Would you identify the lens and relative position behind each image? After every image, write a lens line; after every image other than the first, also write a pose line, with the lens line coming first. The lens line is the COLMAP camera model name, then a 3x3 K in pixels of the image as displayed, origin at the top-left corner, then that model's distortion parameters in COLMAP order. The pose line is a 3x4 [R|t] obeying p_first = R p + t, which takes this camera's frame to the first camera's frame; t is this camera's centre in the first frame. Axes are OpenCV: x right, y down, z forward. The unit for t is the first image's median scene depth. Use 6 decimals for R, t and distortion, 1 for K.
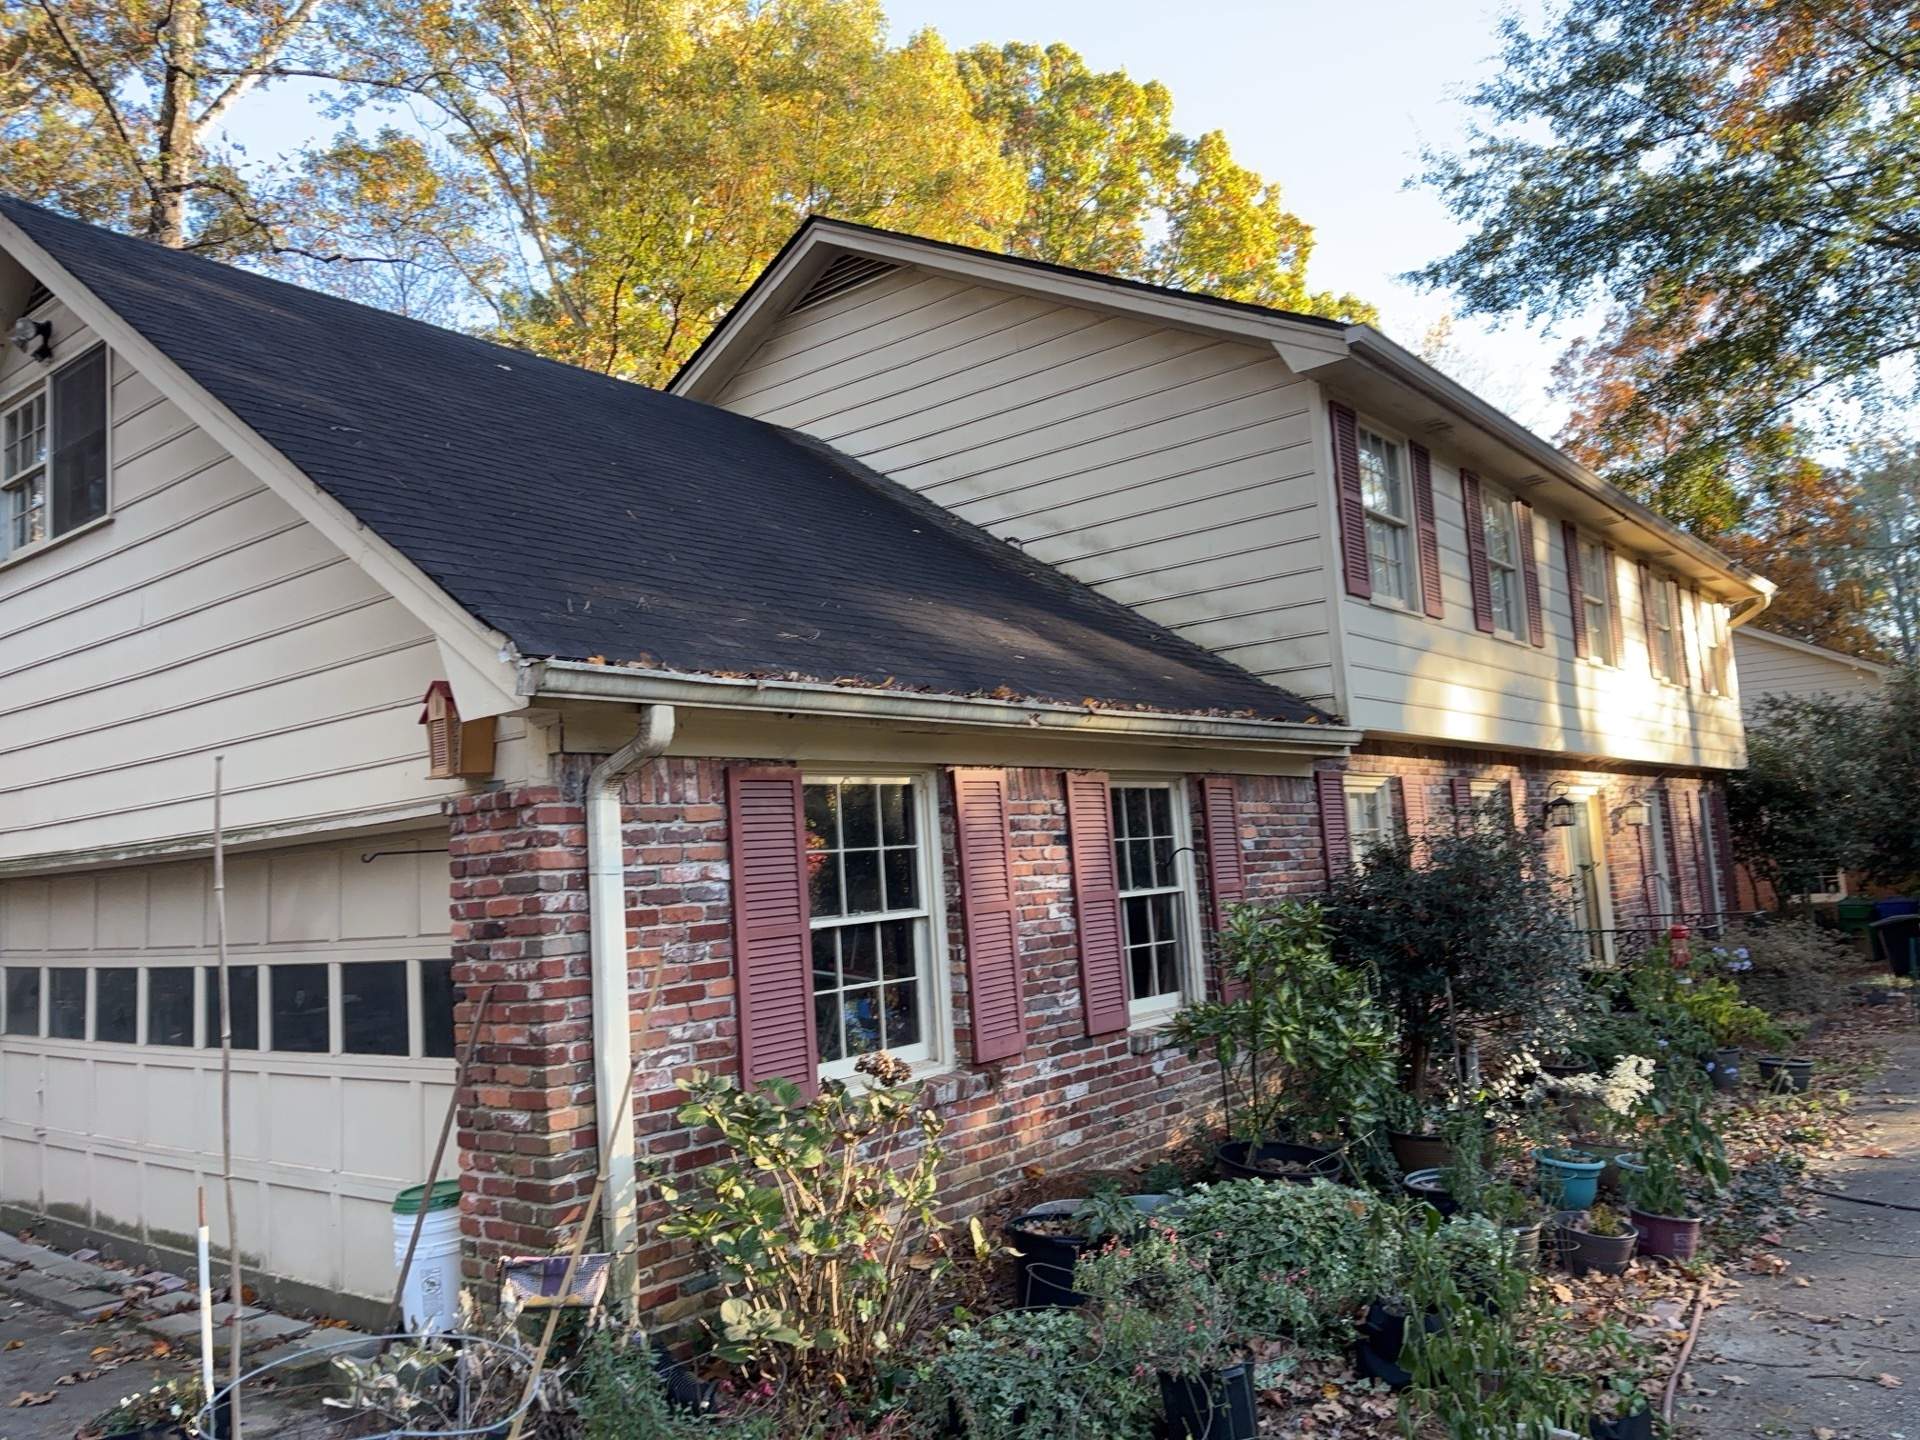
lens RADIAL K [[1440.3, 0, 970.3], [0, 1440.3, 725.1], [0, 0, 1]] dist [0.056166, -0.049613]
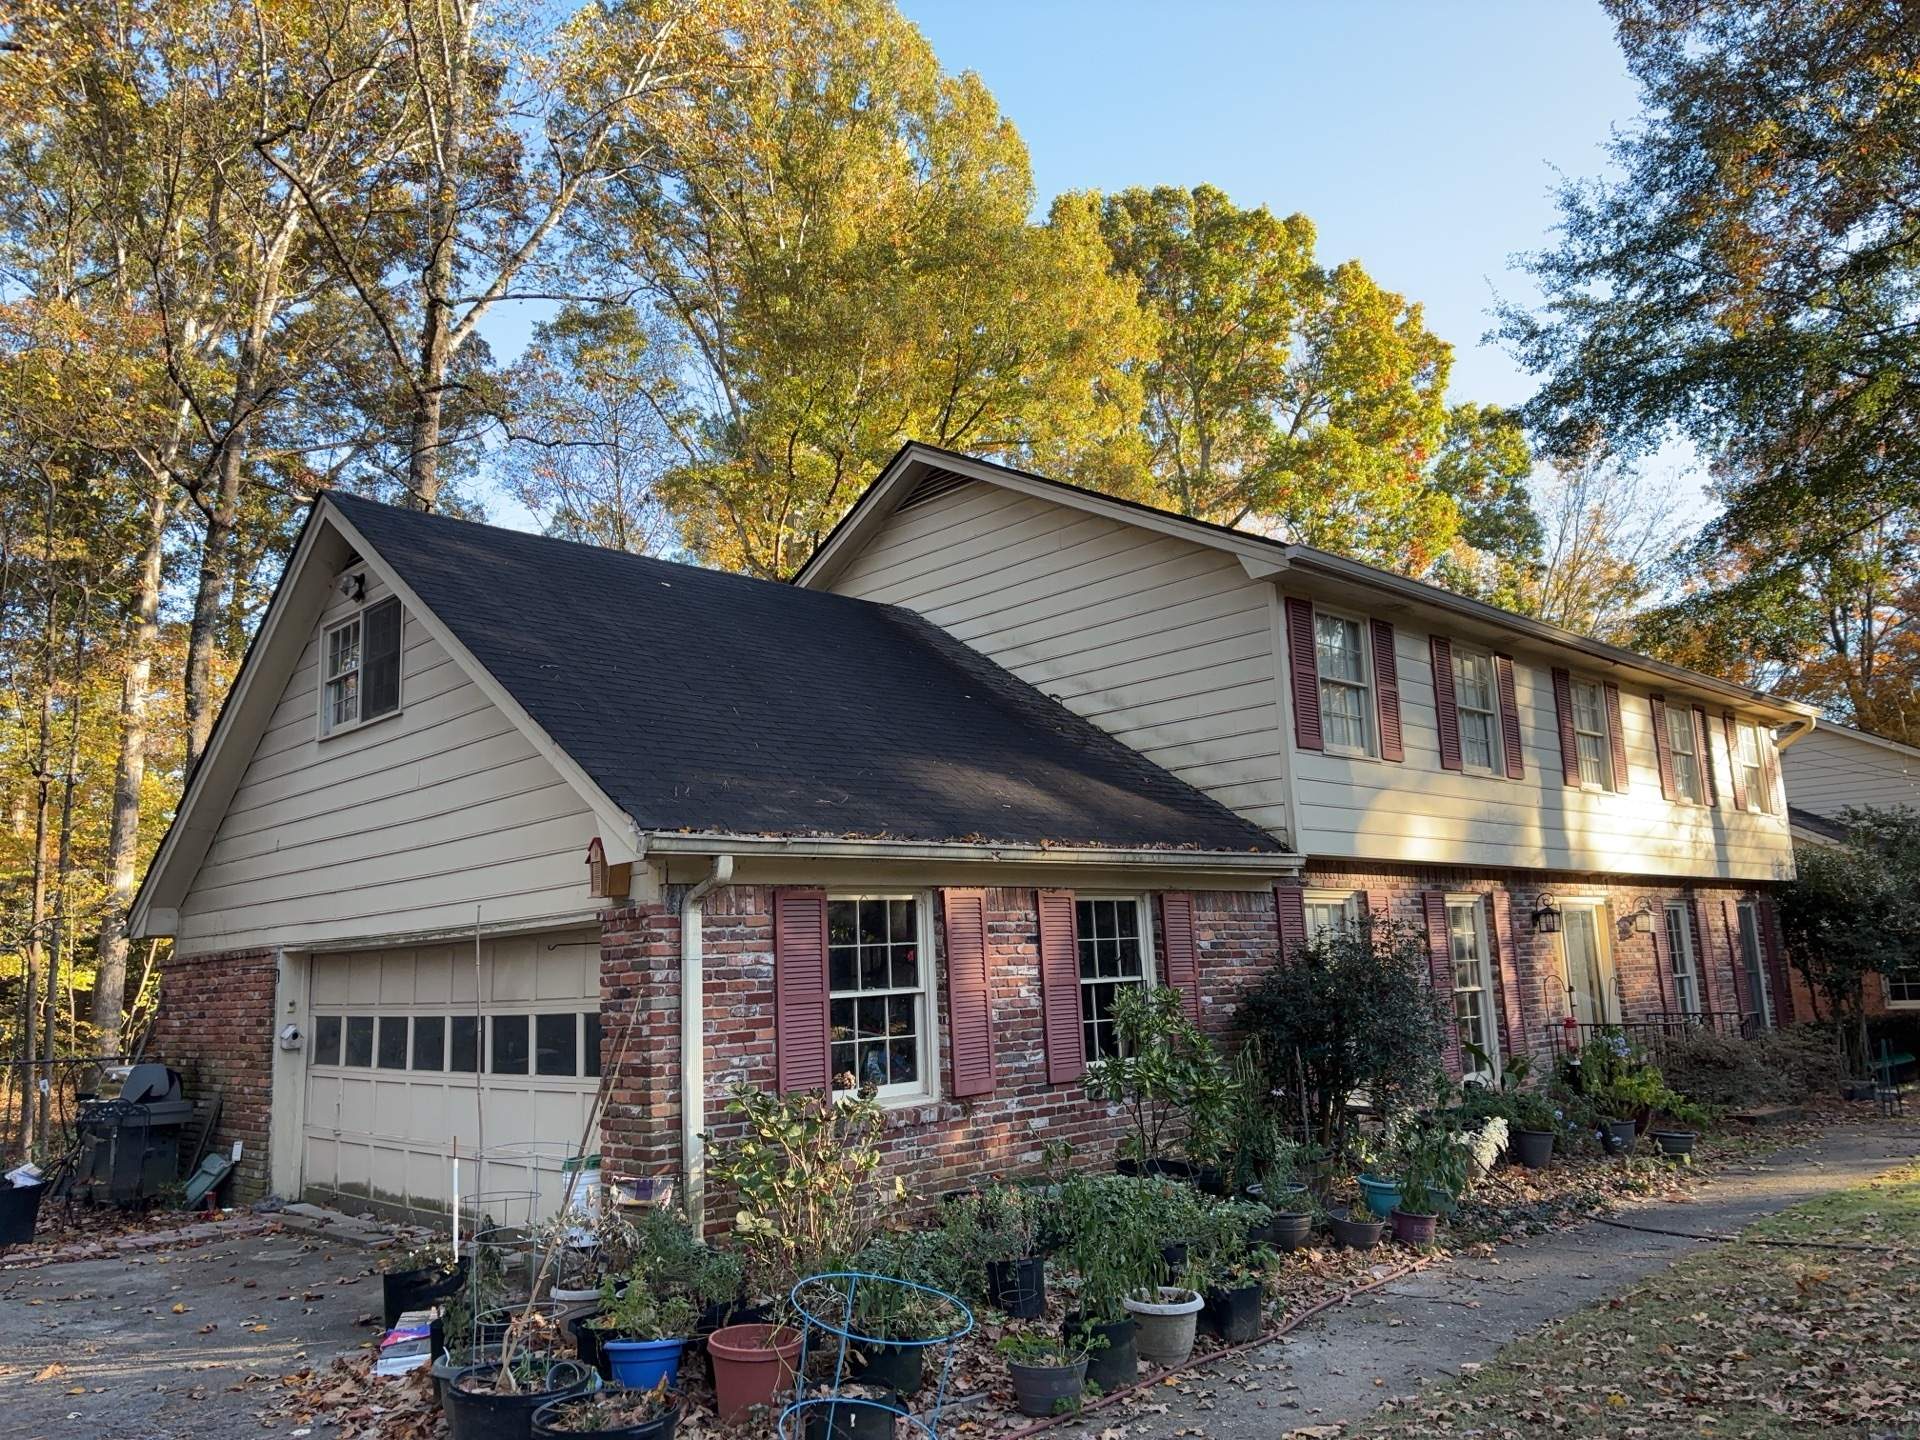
lens RADIAL K [[1440.3, 0, 970.7], [0, 1440.3, 713.3], [0, 0, 1]] dist [0.056166, -0.049613]
pose [[0.991596, -0.003031, -0.129336, 0.128063], [-0.005696, 0.997733, -0.067051, -0.031062], [0.129246, 0.067224, 0.989331, -0.276501]]
